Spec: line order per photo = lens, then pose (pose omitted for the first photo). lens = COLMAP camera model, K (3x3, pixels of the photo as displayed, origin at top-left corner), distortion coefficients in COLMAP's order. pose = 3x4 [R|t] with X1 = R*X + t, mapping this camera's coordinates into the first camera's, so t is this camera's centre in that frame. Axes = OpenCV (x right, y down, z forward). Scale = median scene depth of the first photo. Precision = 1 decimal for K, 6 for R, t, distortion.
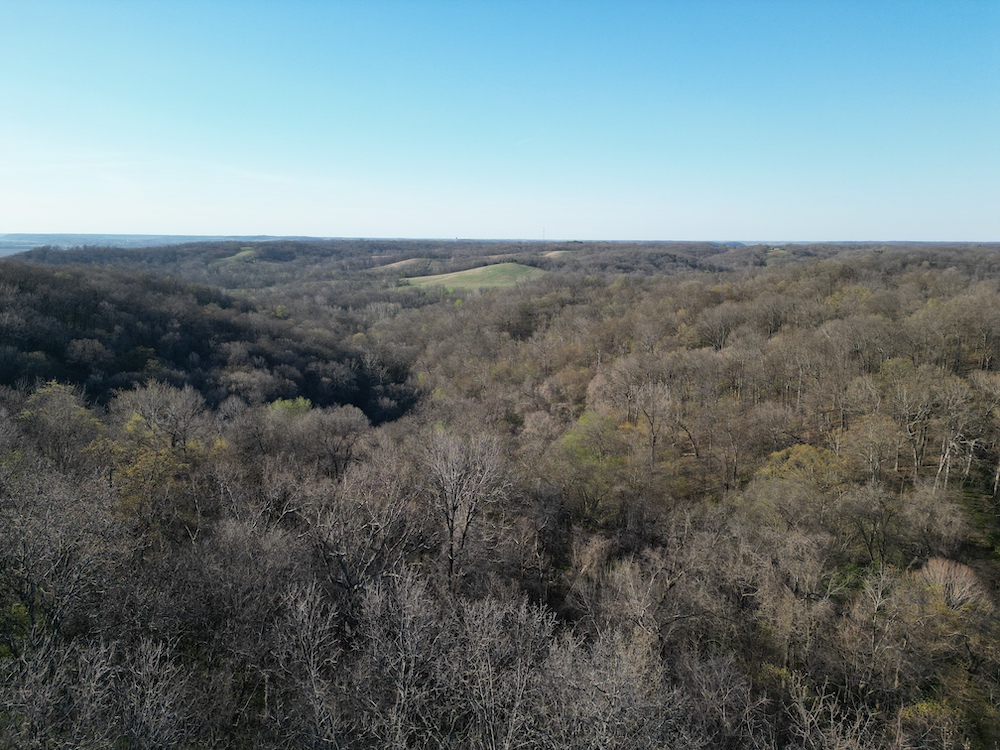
lens RADIAL K [[697.8, 0, 498.8], [0, 697.8, 376.0], [0, 0, 1]] dist [0.062420, -0.050653]
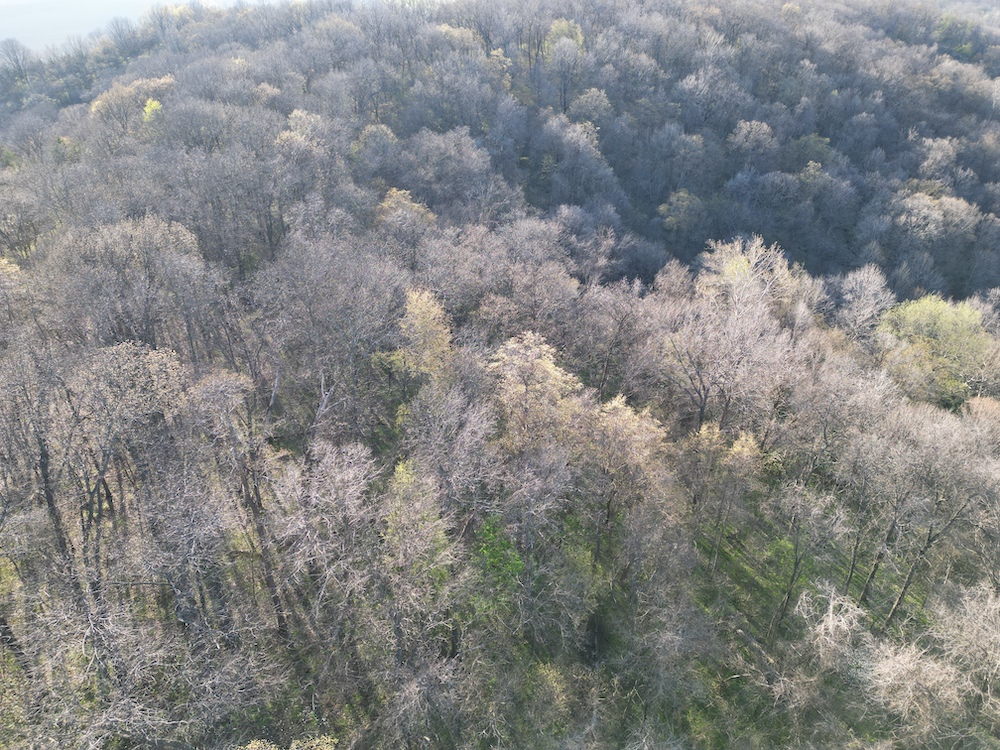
lens RADIAL K [[697.8, 0, 496.0], [0, 697.8, 376.6], [0, 0, 1]] dist [0.062420, -0.050653]
pose [[0.595501, 0.420561, -0.684476, -0.050205], [-0.148920, 0.895044, 0.420379, -0.086186], [0.789431, -0.148404, 0.595630, 0.189673]]
